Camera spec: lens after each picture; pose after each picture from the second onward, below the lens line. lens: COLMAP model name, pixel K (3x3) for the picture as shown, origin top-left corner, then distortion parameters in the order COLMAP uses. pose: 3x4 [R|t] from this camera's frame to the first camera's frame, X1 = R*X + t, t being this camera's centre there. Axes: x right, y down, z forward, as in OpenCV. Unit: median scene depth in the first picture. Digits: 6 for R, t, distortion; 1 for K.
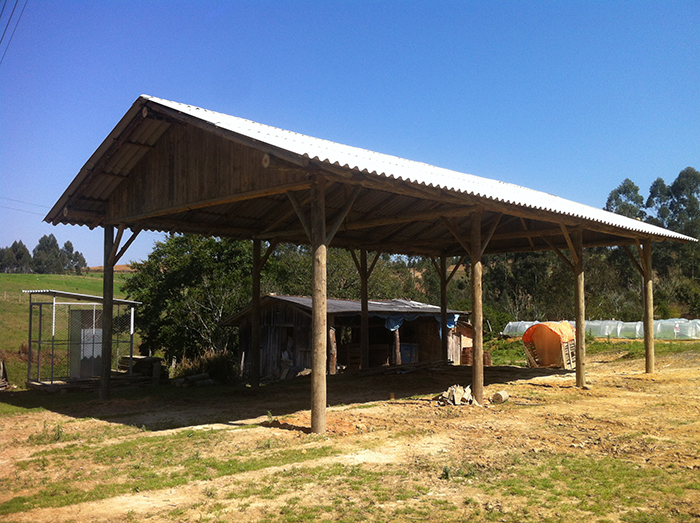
lens RADIAL K [[670.5, 0, 350.0], [0, 670.5, 261.5], [0, 0, 1]] dist [0.028820, -0.177520]
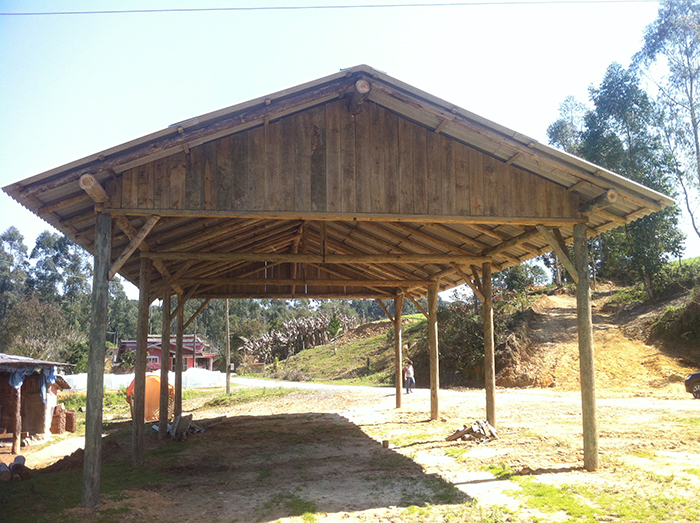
lens RADIAL K [[670.5, 0, 350.0], [0, 670.5, 261.5], [0, 0, 1]] dist [0.028820, -0.177520]
pose [[0.552976, 0.102523, 0.826865, -0.376688], [-0.034918, 0.994380, -0.099941, 0.020340], [-0.832465, 0.026393, 0.553449, 0.246756]]
